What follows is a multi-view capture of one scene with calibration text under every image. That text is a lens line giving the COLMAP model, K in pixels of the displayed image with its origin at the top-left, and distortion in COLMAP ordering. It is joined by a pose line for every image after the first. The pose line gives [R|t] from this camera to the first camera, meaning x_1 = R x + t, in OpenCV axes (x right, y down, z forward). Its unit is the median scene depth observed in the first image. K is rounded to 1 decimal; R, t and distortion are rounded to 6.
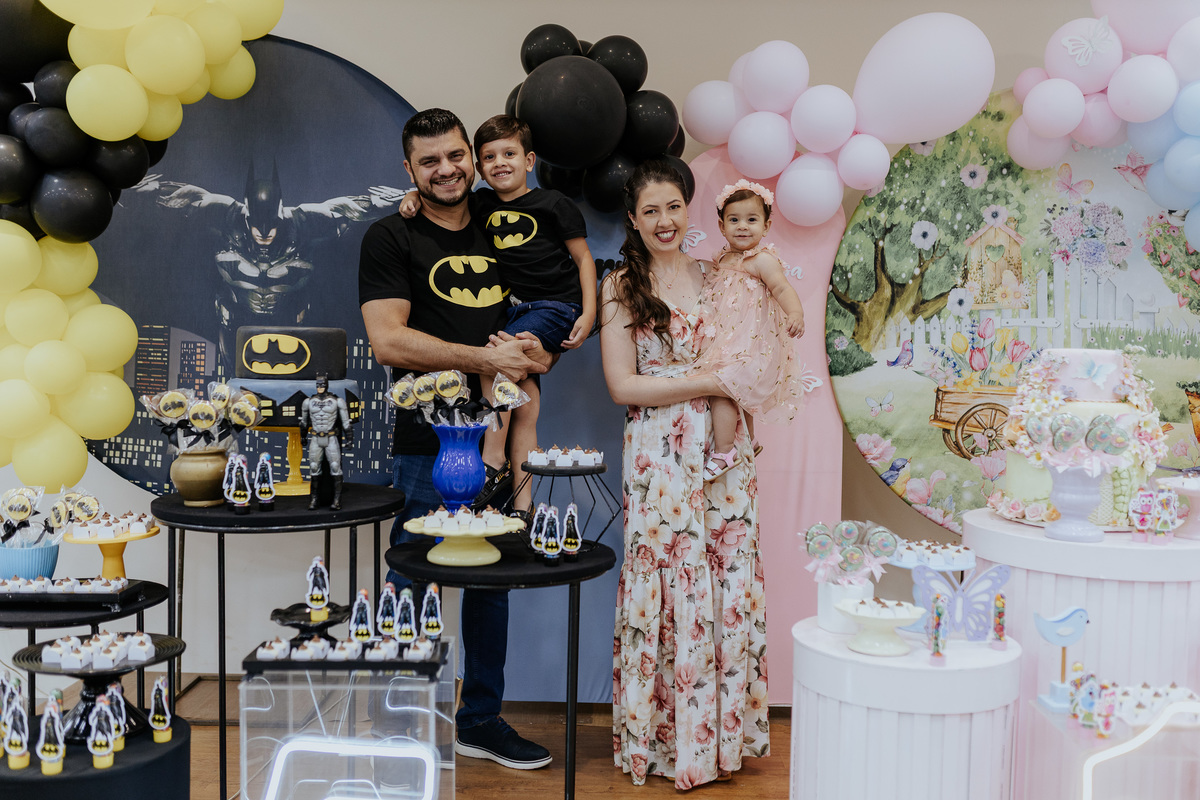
lens RADIAL K [[1139.5, 0, 589.9], [0, 1139.5, 399.0], [0, 0, 1]] dist [0.009637, 0.000000]
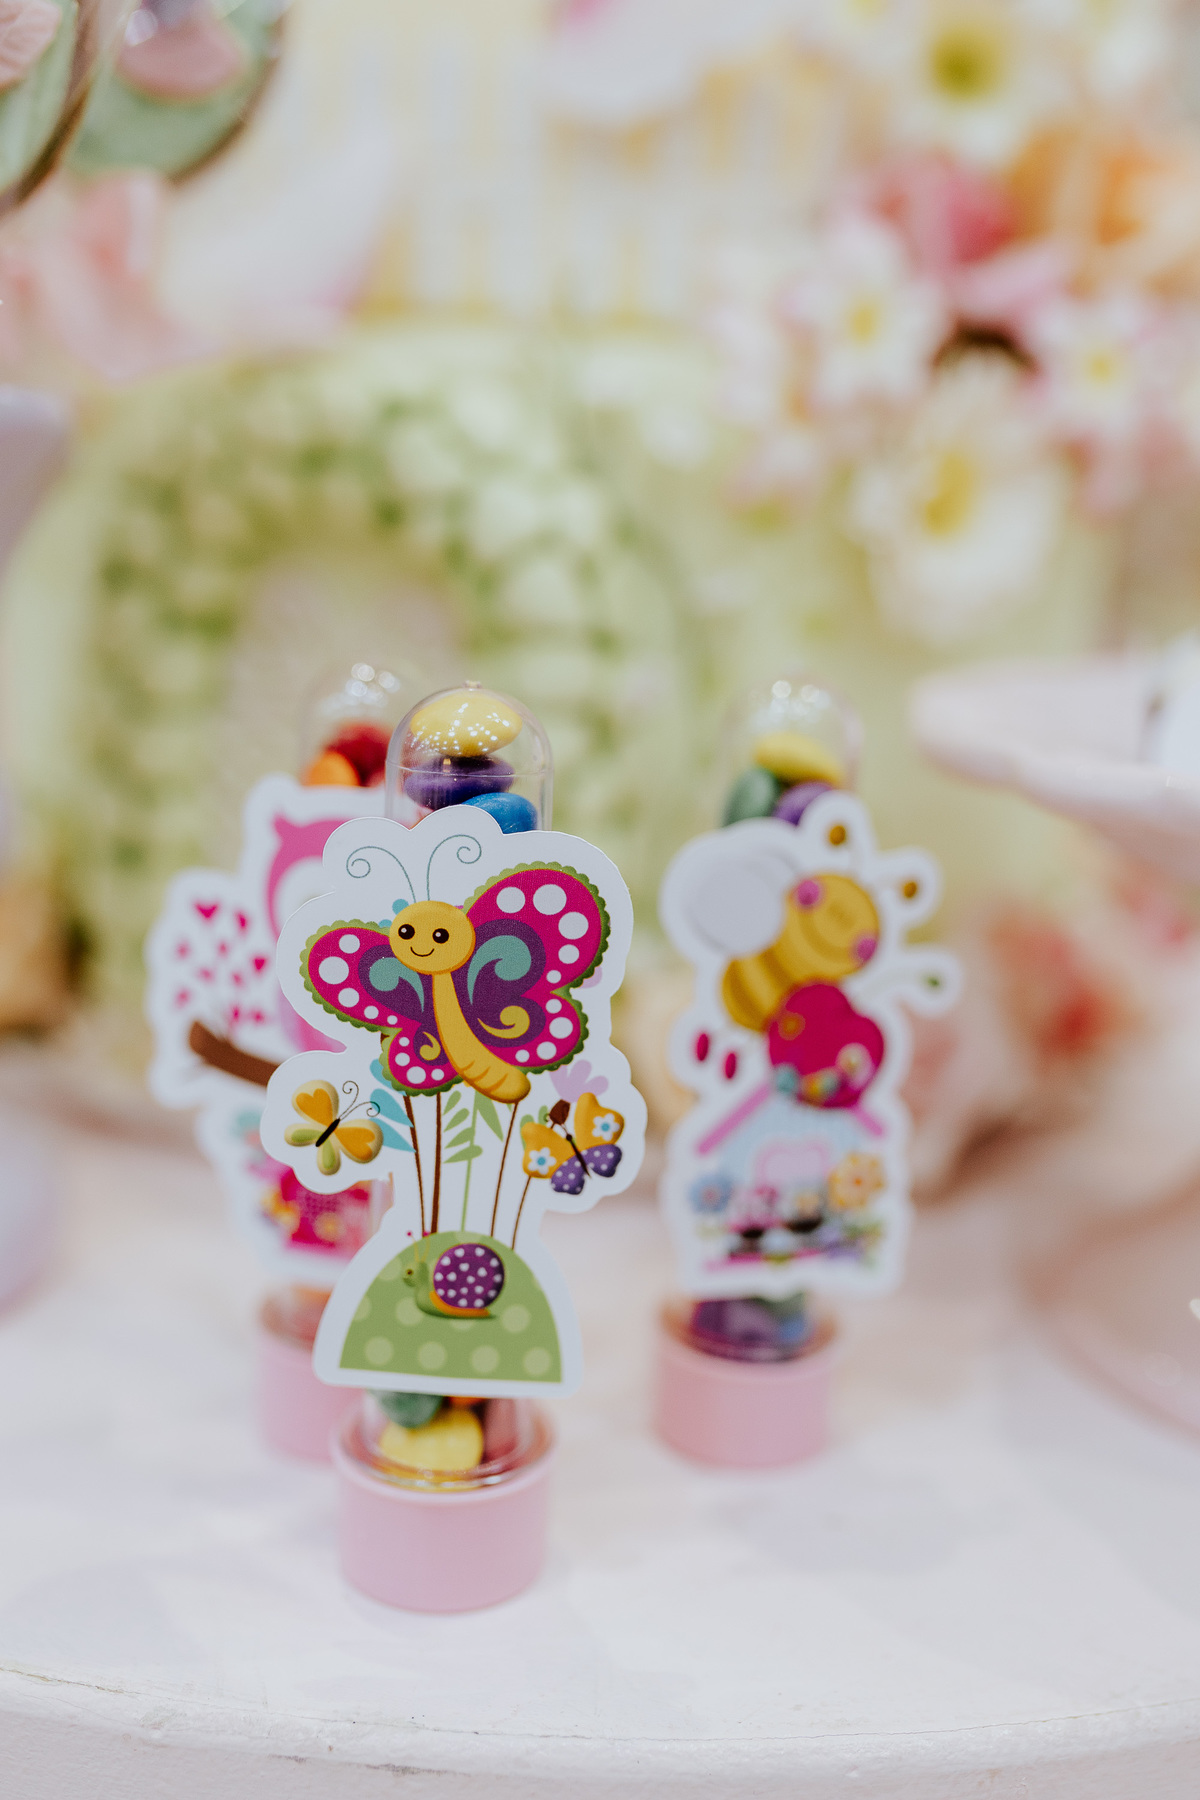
lens RADIAL K [[1709.2, 0, 604.2], [0, 1709.2, 902.2], [0, 0, 1]] dist [0.009637, 0.000000]
pose [[0.974959, 0.070361, -0.210963, 0.353966], [-0.036170, 0.986168, 0.161753, 0.048575], [0.219426, -0.150072, 0.964018, 0.612567]]
